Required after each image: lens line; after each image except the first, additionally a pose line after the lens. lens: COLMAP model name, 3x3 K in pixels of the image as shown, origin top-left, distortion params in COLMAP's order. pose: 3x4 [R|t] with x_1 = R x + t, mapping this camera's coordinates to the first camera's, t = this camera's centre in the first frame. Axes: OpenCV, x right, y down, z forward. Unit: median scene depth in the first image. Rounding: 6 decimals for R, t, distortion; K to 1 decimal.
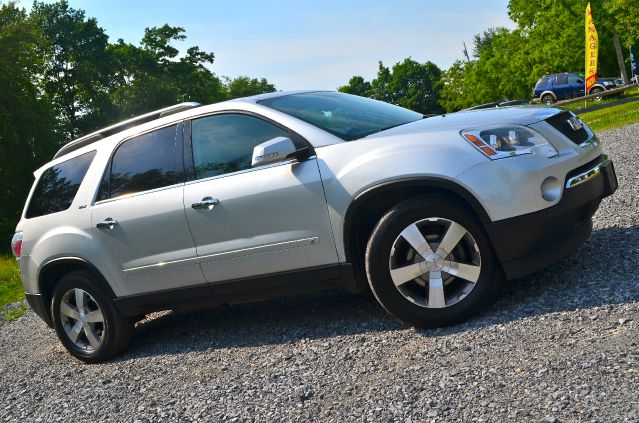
lens RADIAL K [[659.3, 0, 319.5], [0, 659.3, 211.5], [0, 0, 1]] dist [-0.061769, 0.008748]
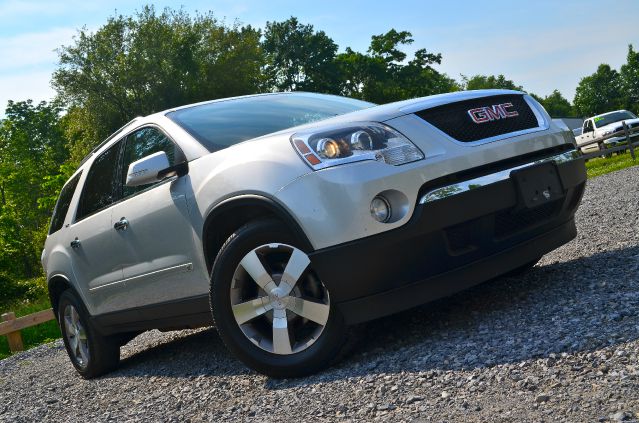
lens RADIAL K [[659.3, 0, 319.5], [0, 659.3, 211.5], [0, 0, 1]] dist [-0.061769, 0.008748]
pose [[0.935981, -0.017392, -0.351621, 0.468852], [0.016655, 0.999848, -0.005123, -0.022772], [0.351657, -0.001061, 0.936128, 0.234538]]
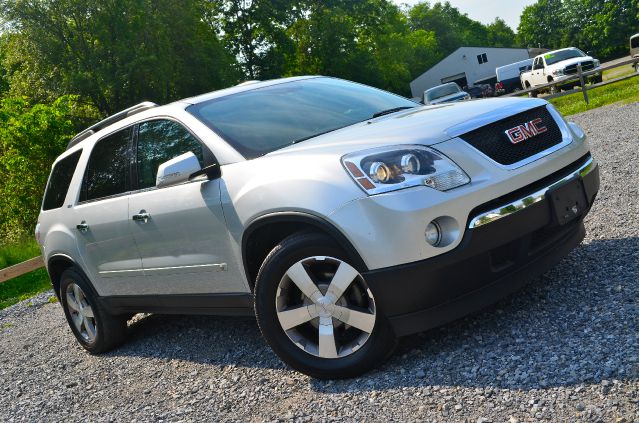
lens RADIAL K [[659.3, 0, 319.5], [0, 659.3, 211.5], [0, 0, 1]] dist [-0.061769, 0.008748]
pose [[0.961922, 0.010633, -0.273116, 0.370013], [0.018711, 0.994337, 0.104613, -0.125767], [0.272682, -0.105740, 0.956276, 0.171324]]
